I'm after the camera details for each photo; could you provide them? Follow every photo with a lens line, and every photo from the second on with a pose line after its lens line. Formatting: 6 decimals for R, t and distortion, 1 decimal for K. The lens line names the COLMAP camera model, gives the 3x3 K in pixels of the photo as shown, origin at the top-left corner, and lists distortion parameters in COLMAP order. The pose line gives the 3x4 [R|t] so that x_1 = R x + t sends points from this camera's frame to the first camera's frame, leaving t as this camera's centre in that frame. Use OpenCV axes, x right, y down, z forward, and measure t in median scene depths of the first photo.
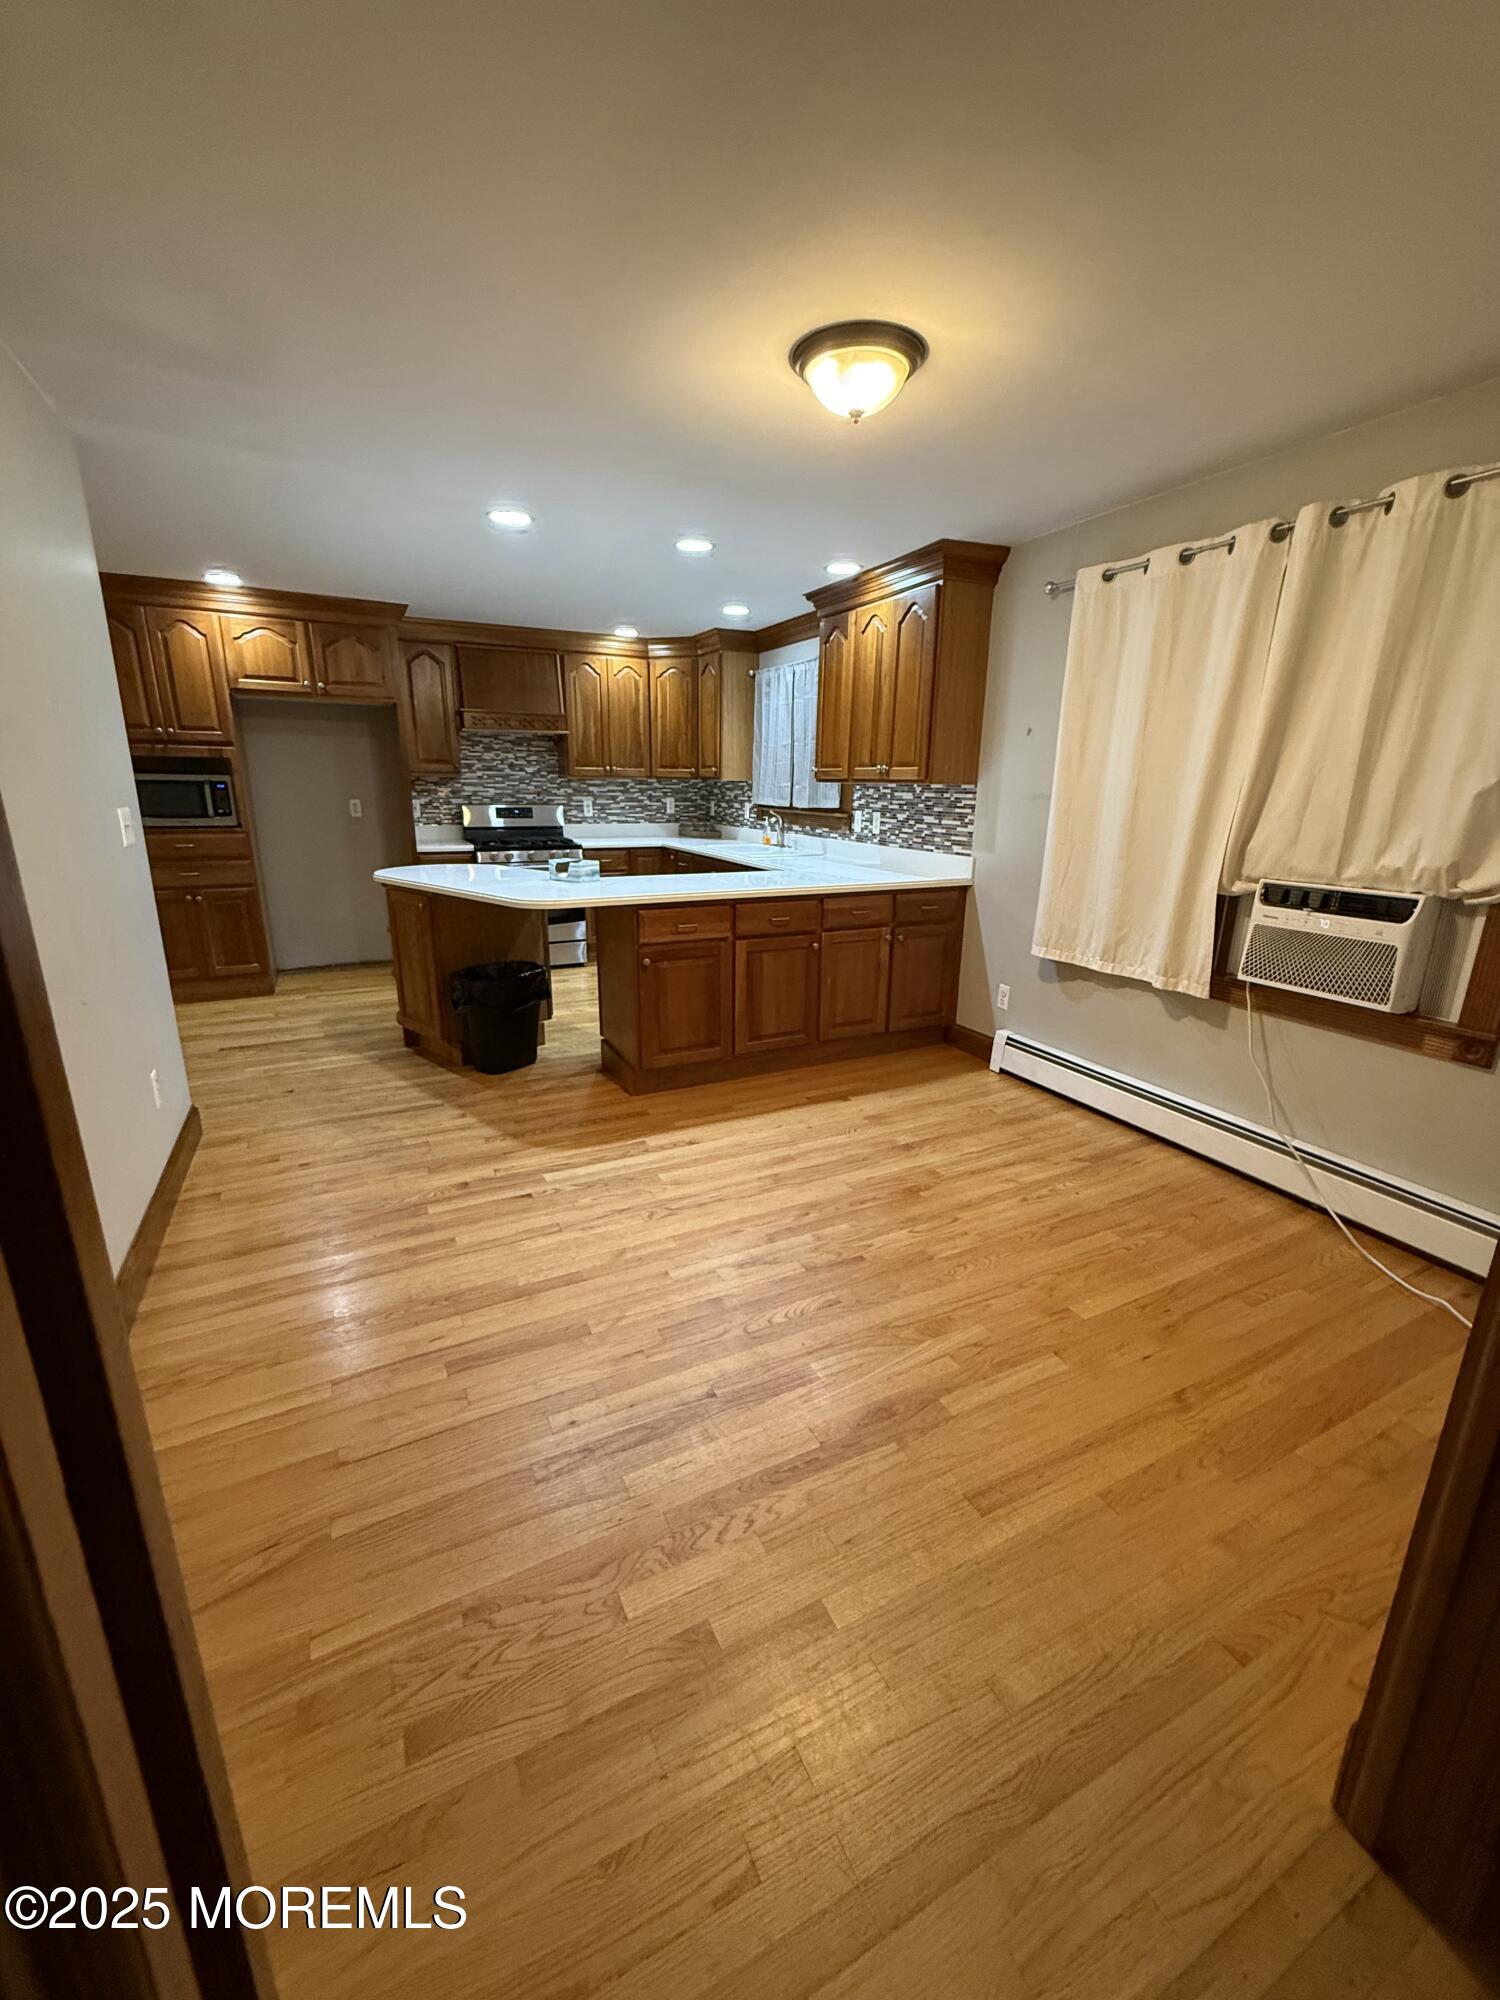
lens RADIAL K [[798.4, 0, 748.9], [0, 798.4, 1000.1], [0, 0, 1]] dist [-0.000077, 0.000321]
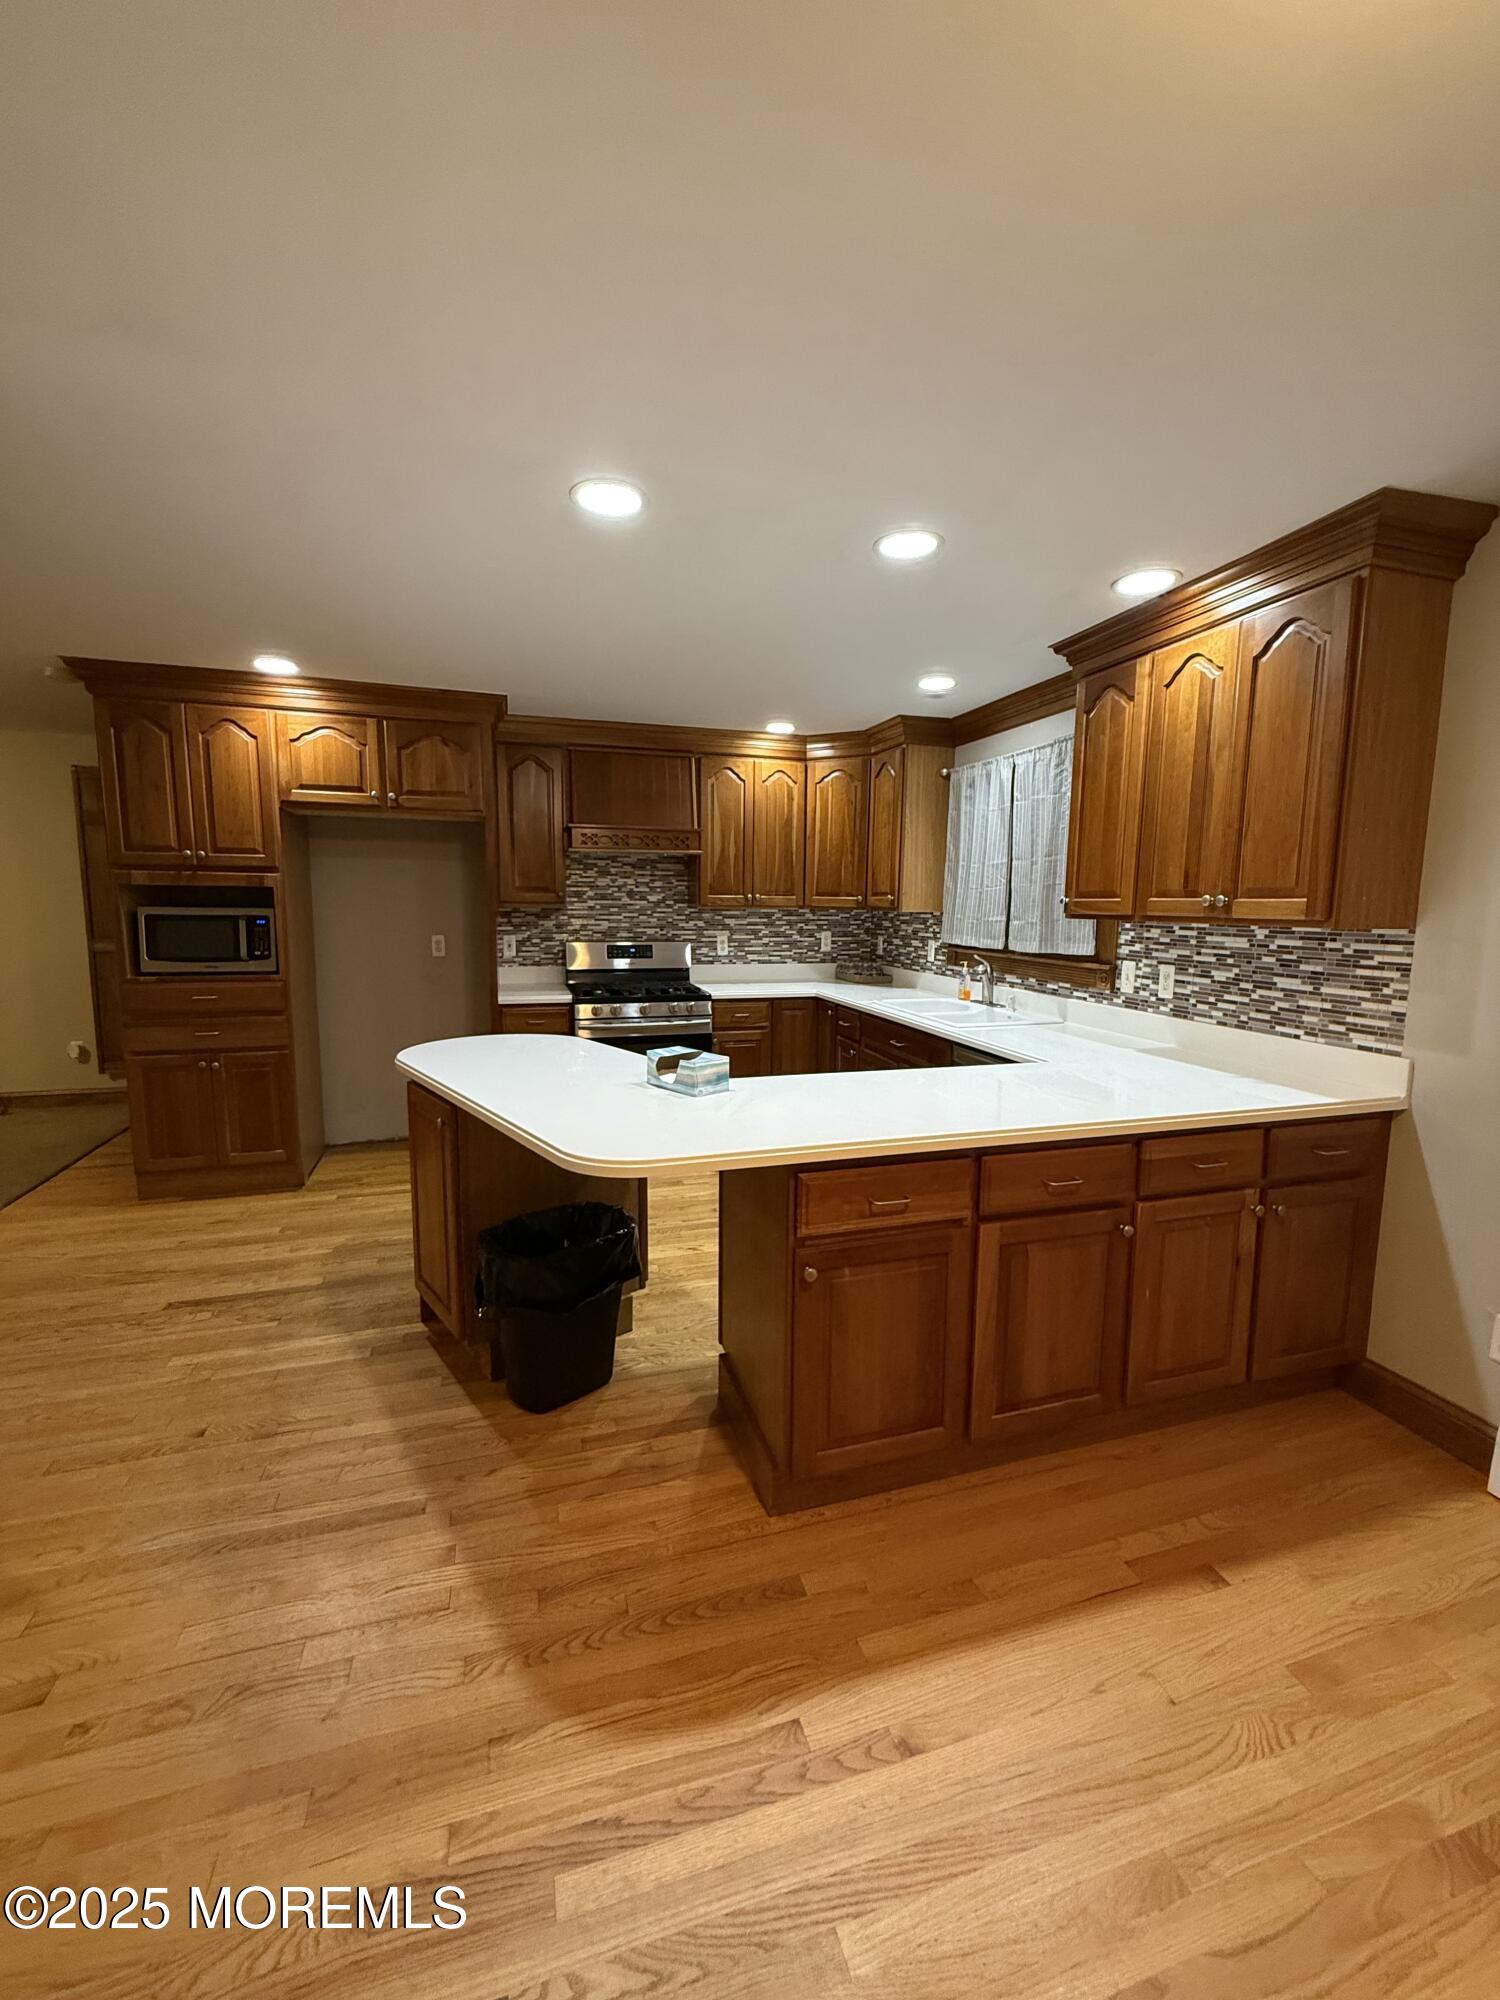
lens RADIAL K [[798.4, 0, 749.4], [0, 798.4, 1001.3], [0, 0, 1]] dist [-0.000077, 0.000321]
pose [[0.986180, 0.018877, -0.164600, -0.068985], [-0.042502, 0.989066, -0.141217, -0.116736], [0.160134, 0.146262, 0.976199, 0.376379]]
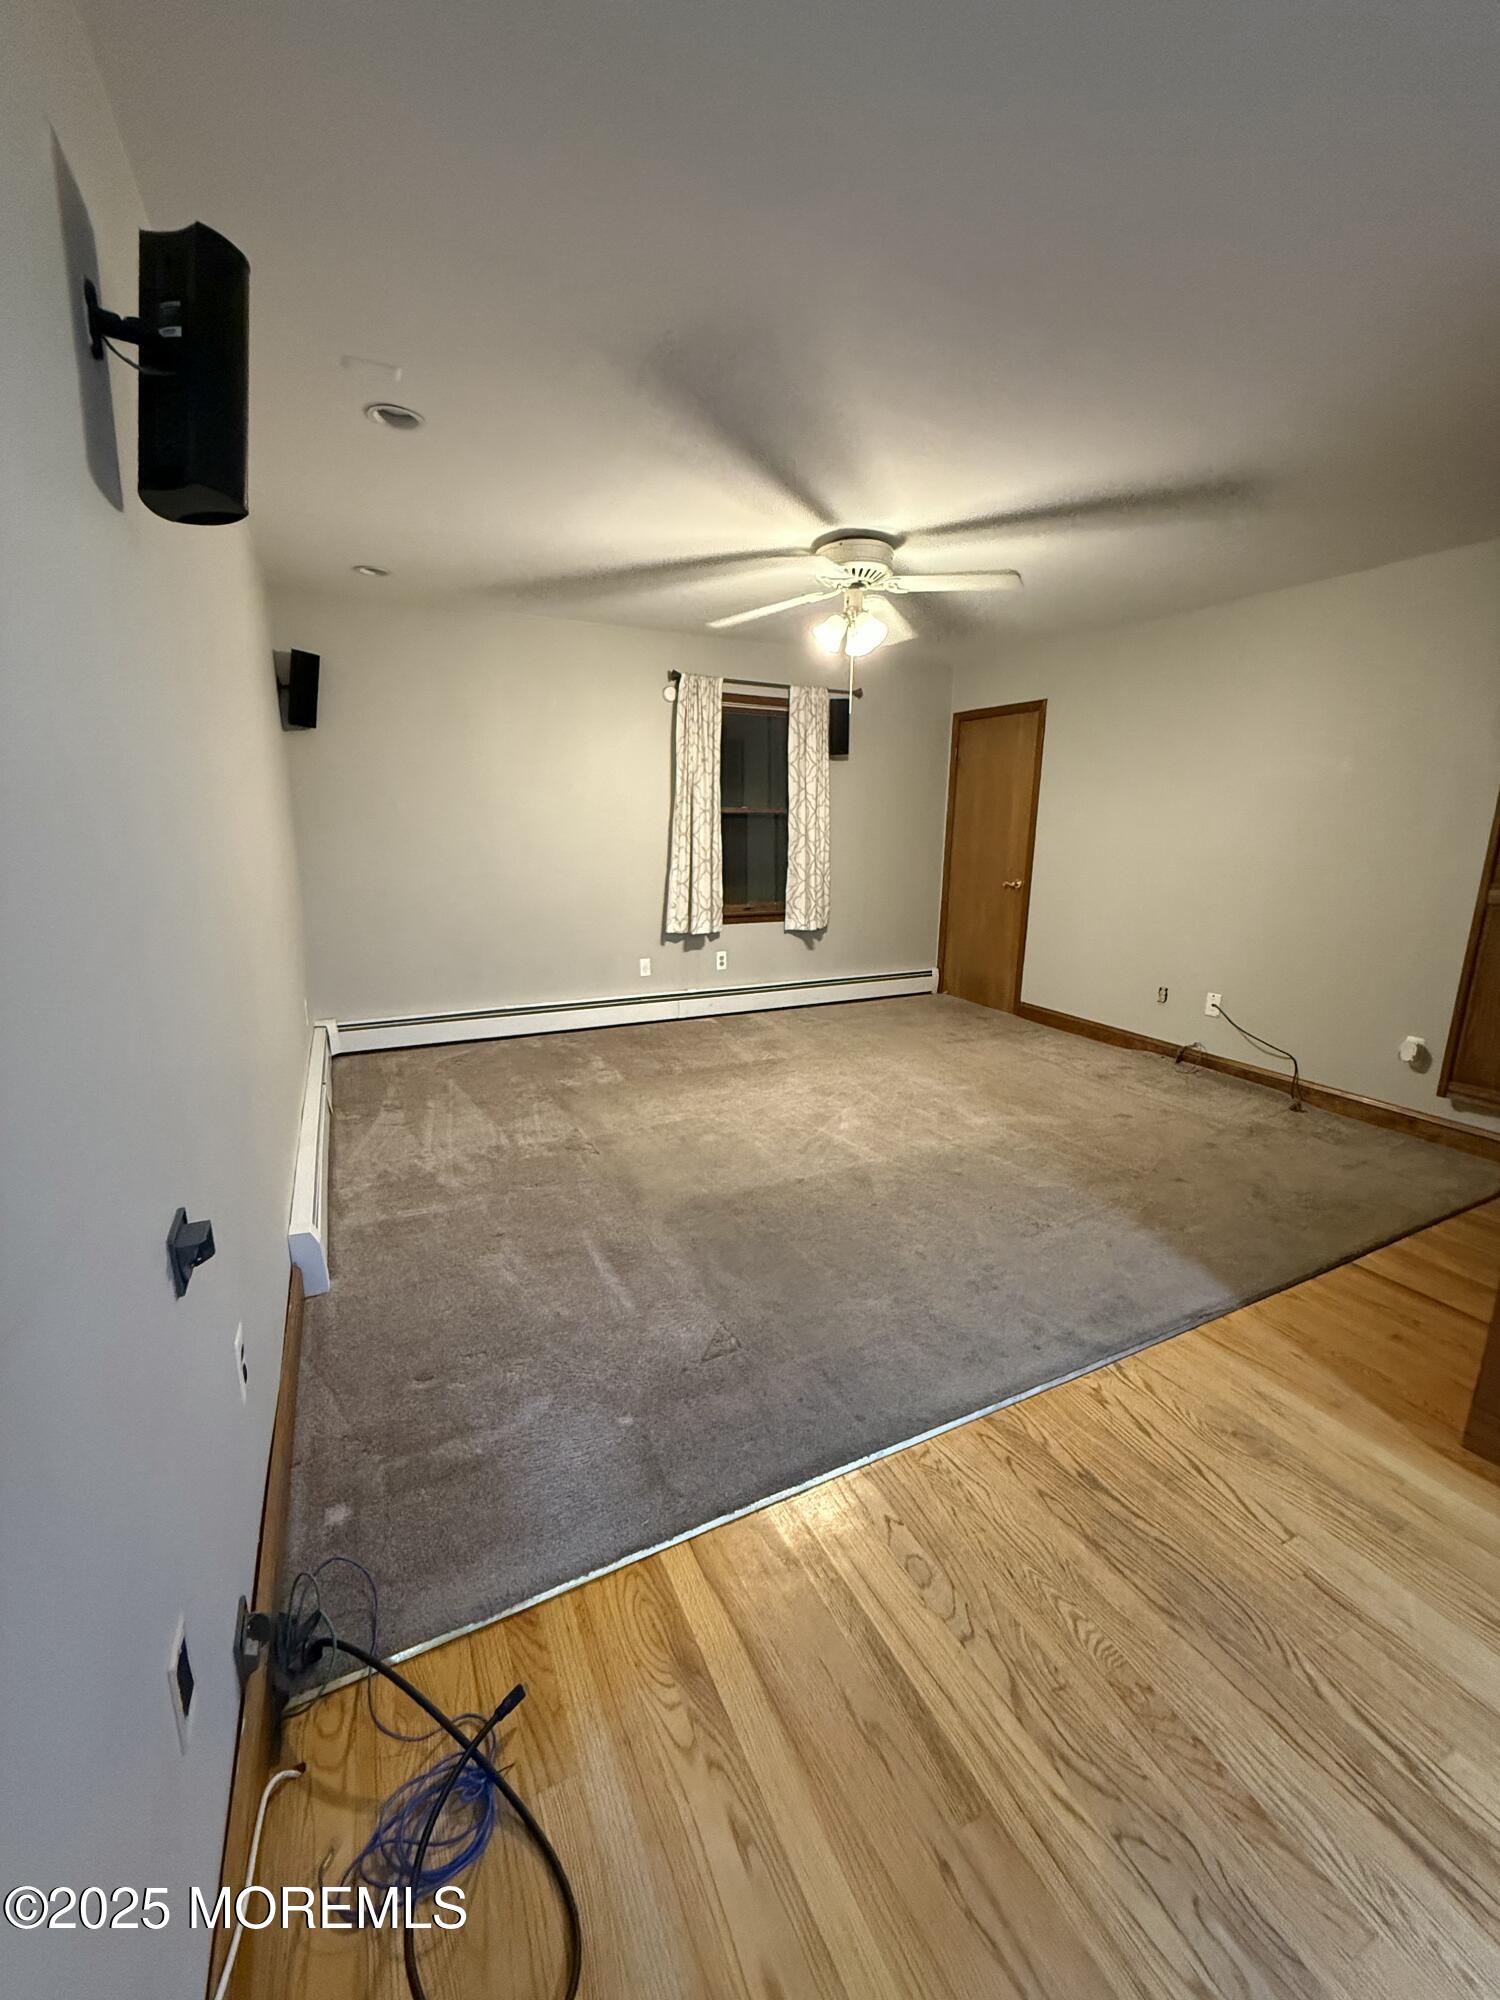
lens RADIAL K [[798.4, 0, 749.9], [0, 798.4, 996.6], [0, 0, 1]] dist [-0.000077, 0.000321]
pose [[0.006647, 0.213933, -0.976826, -0.520078], [-0.276208, 0.939237, 0.203821, -0.200996], [0.961075, 0.268453, 0.065333, 0.711776]]
